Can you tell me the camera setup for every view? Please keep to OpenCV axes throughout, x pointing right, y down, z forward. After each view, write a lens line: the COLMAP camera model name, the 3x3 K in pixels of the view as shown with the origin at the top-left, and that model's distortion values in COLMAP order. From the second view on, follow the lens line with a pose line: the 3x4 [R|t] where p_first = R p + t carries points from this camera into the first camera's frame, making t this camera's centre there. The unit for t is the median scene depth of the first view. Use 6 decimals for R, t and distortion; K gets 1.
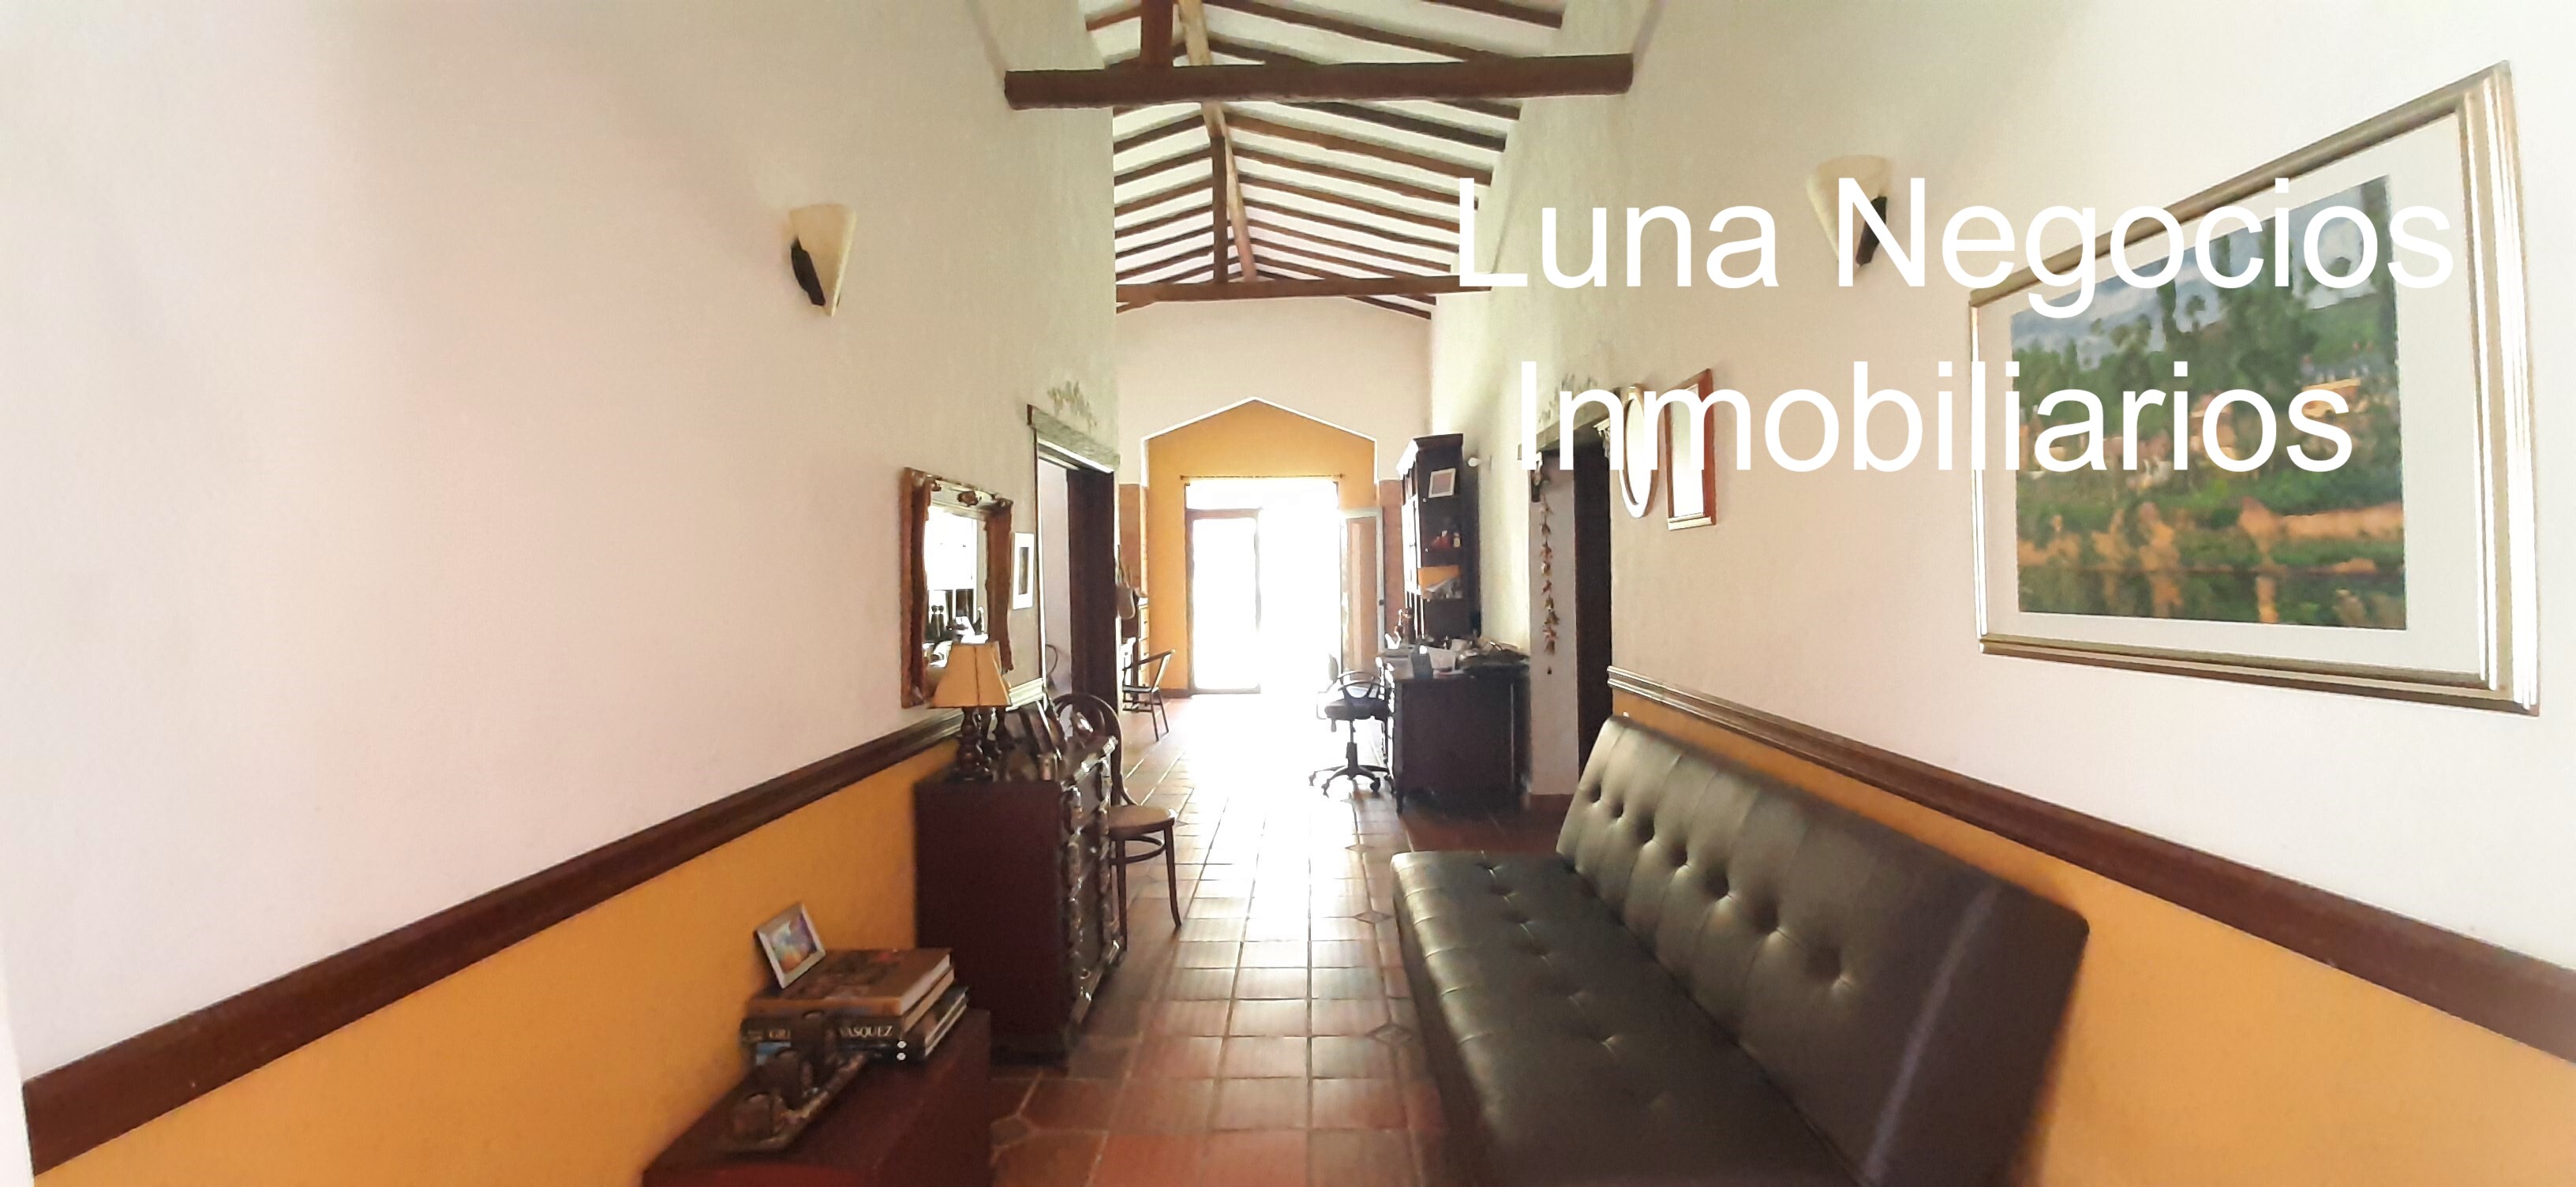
lens RADIAL K [[1020.6, 0, 1295.0], [0, 1020.6, 578.6], [0, 0, 1]] dist [0.007756, -0.010593]
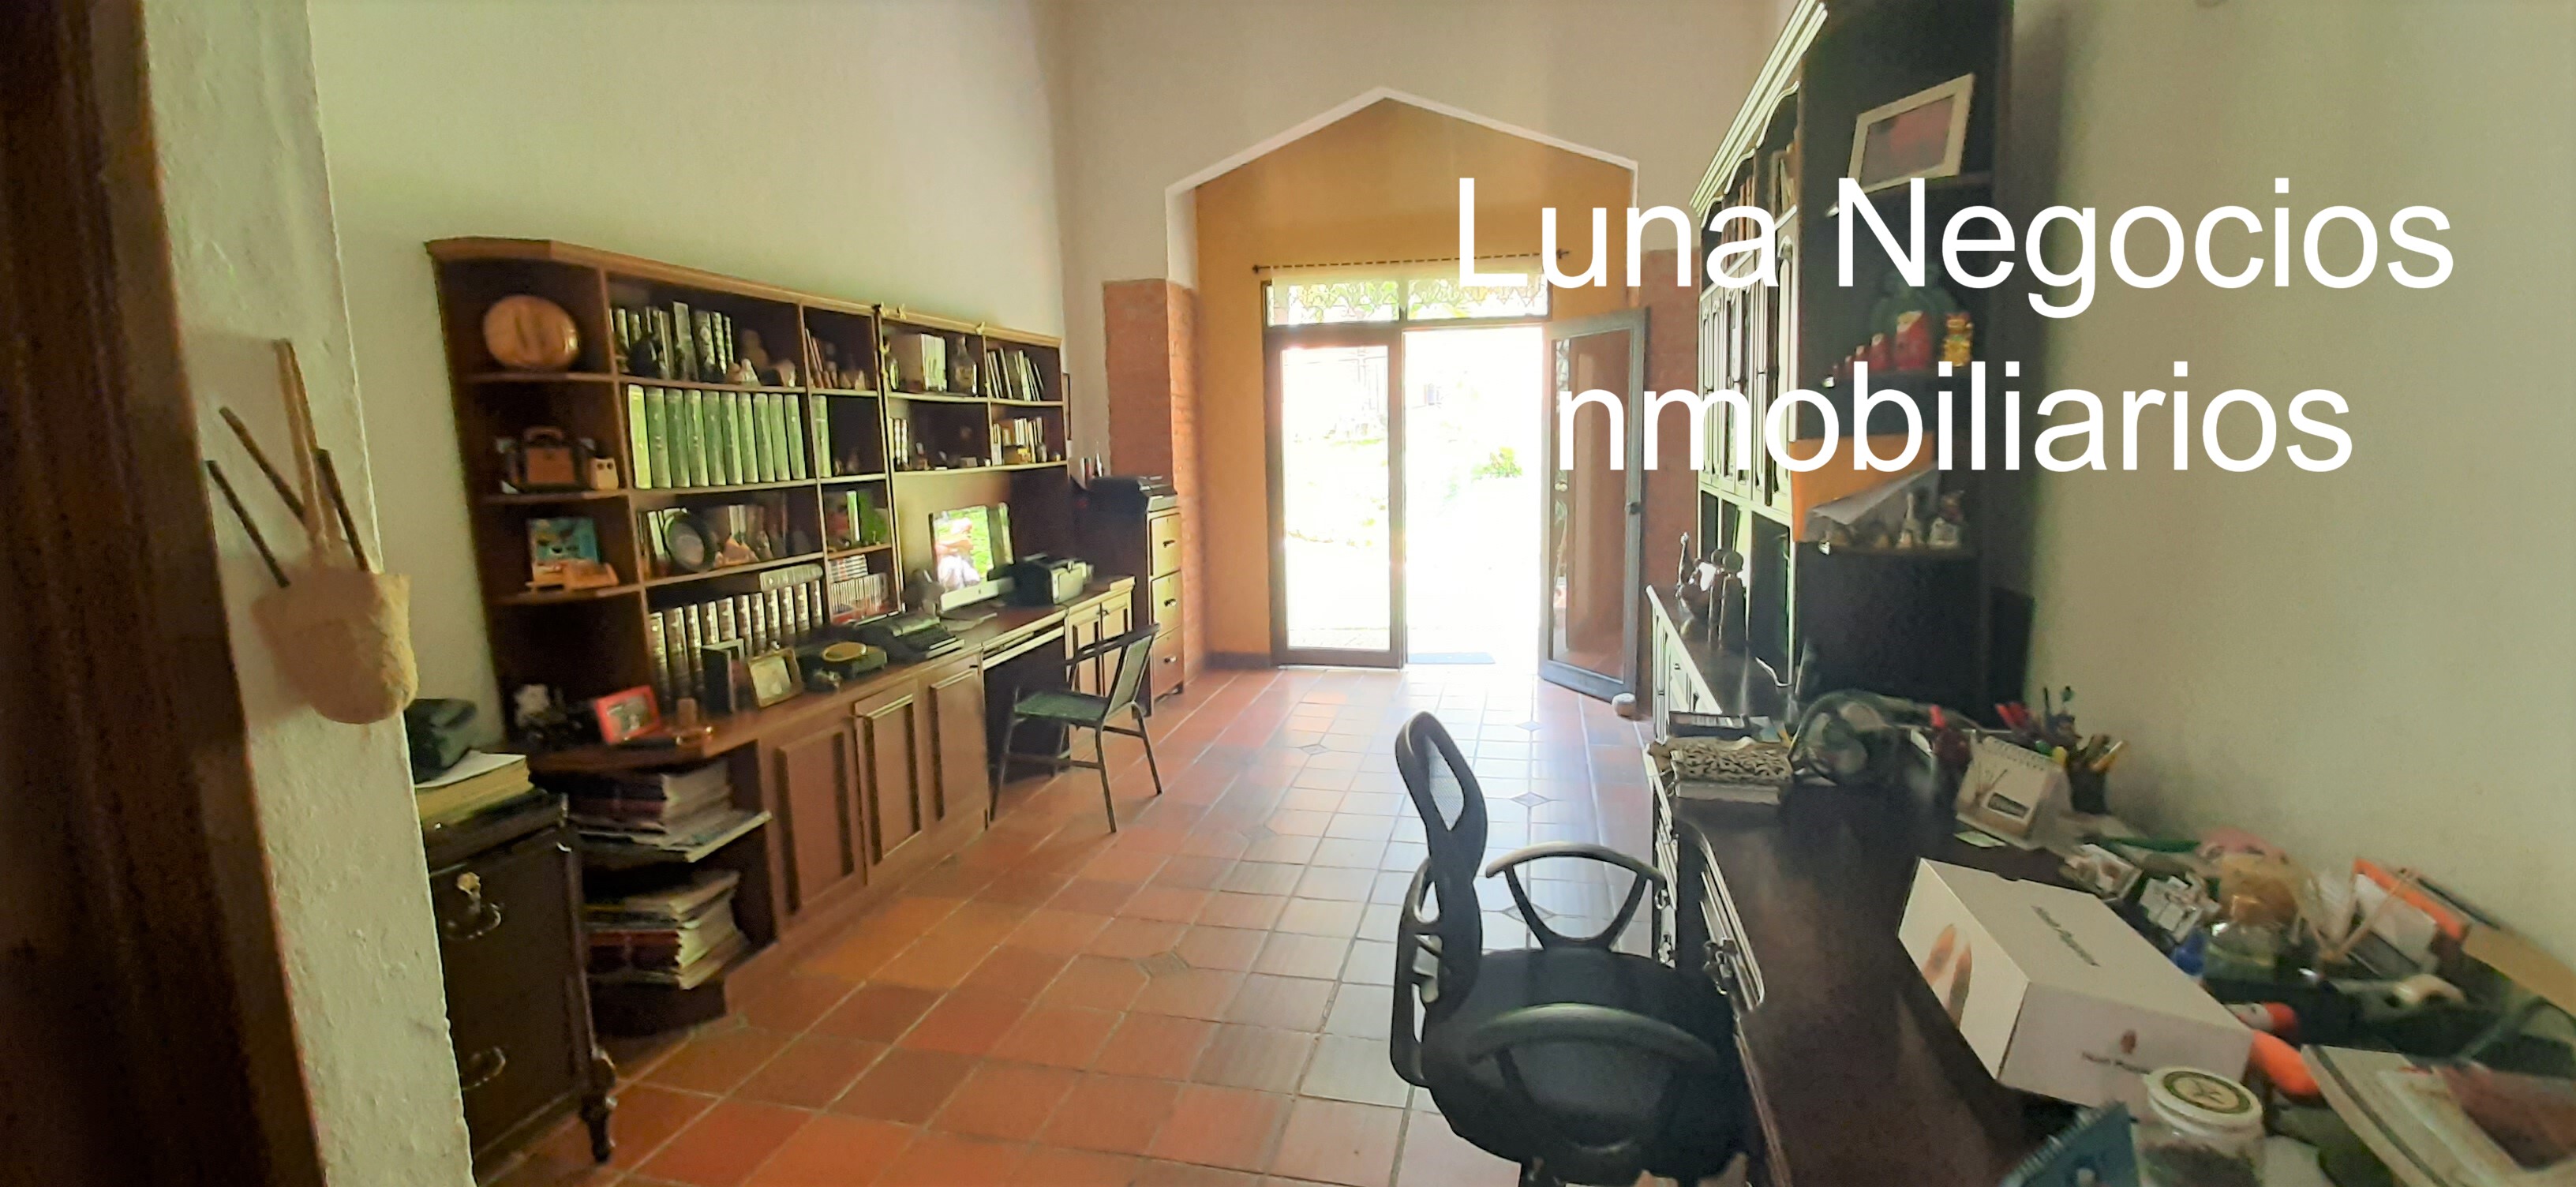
lens RADIAL K [[1020.6, 0, 1295.0], [0, 1020.6, 578.6], [0, 0, 1]] dist [0.007756, -0.010593]
pose [[0.977830, 0.023835, -0.208040, 0.026478], [0.004021, 0.991181, 0.132454, -0.007910], [0.209363, -0.130354, 0.969110, 0.458761]]
